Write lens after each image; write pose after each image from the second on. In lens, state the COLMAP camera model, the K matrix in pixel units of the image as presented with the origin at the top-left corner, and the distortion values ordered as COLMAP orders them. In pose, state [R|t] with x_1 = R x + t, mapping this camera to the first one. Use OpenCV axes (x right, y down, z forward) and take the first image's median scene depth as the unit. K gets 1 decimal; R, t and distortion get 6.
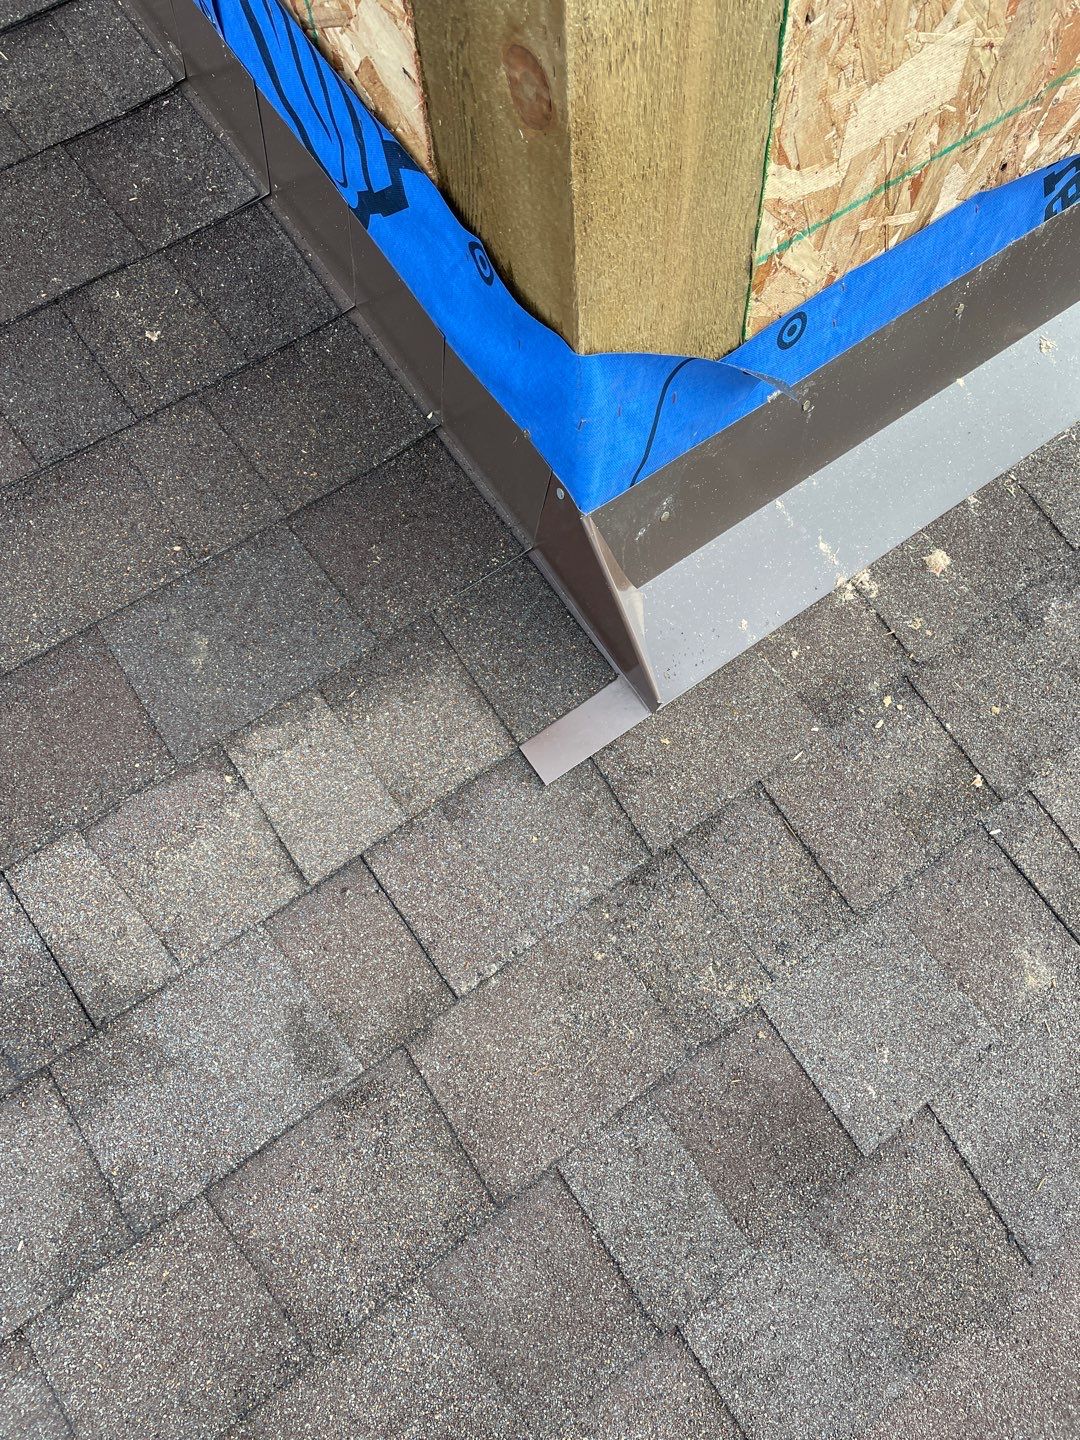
lens RADIAL K [[1171.4, 0, 561.8], [0, 1171.4, 721.4], [0, 0, 1]] dist [0.063466, -0.006998]
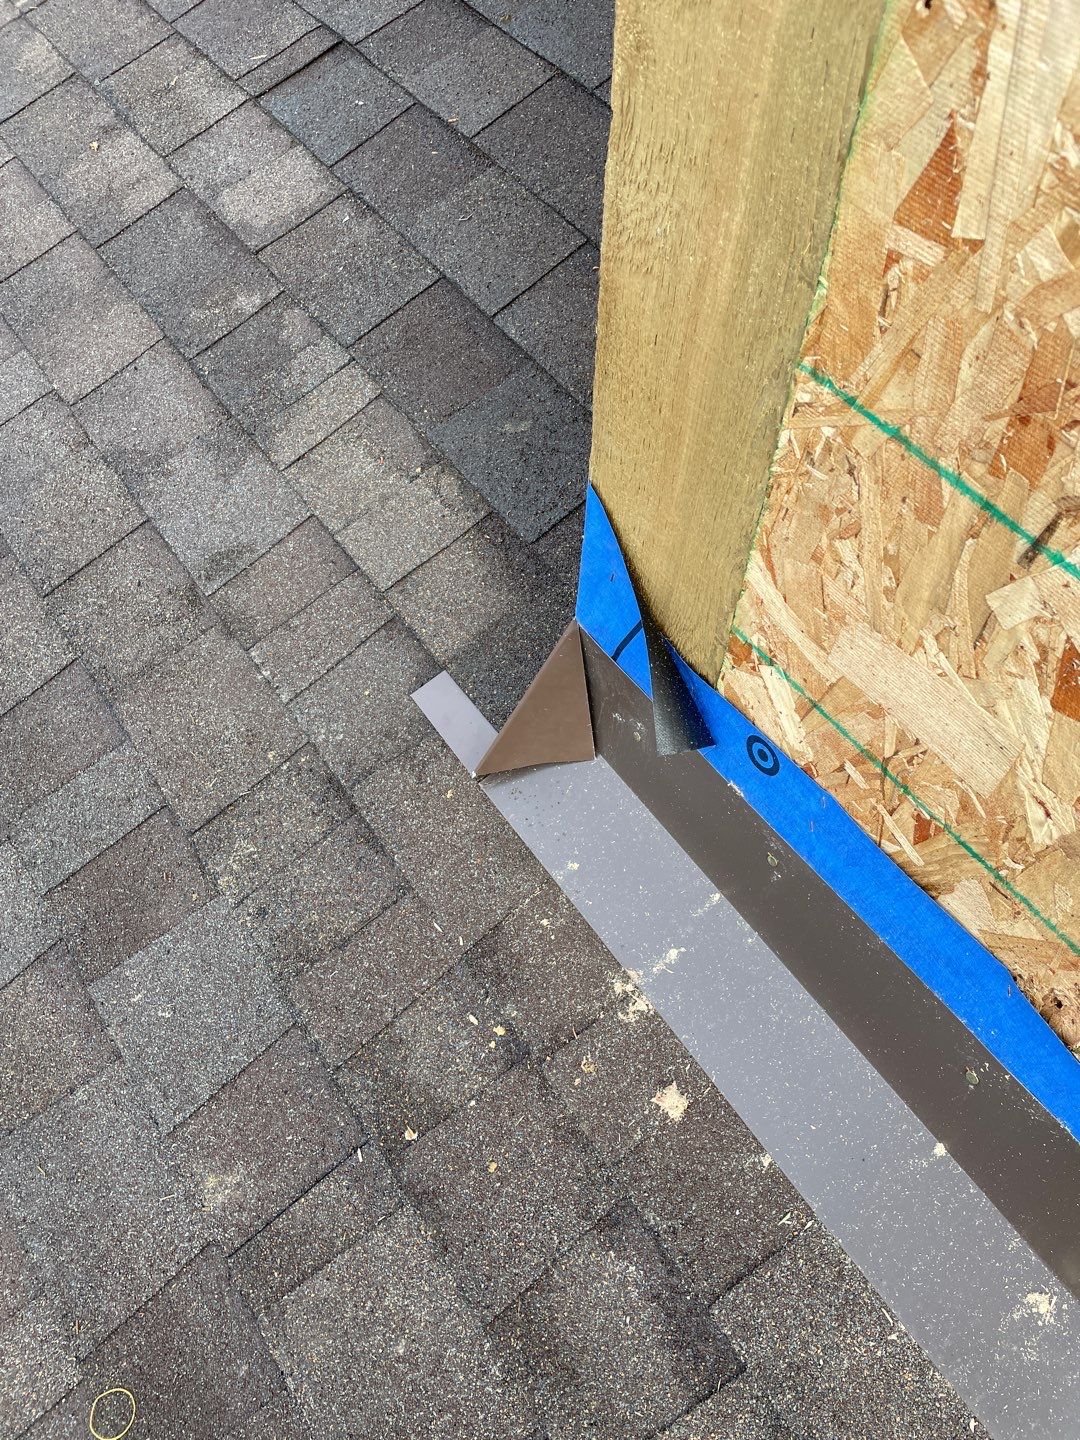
lens RADIAL K [[1171.4, 0, 561.8], [0, 1171.4, 721.4], [0, 0, 1]] dist [0.063466, -0.006998]
pose [[-0.033478, 0.838609, -0.543704, 0.604017], [-0.859953, 0.253035, 0.443232, -0.552920], [0.509275, 0.482398, 0.712693, 0.282318]]
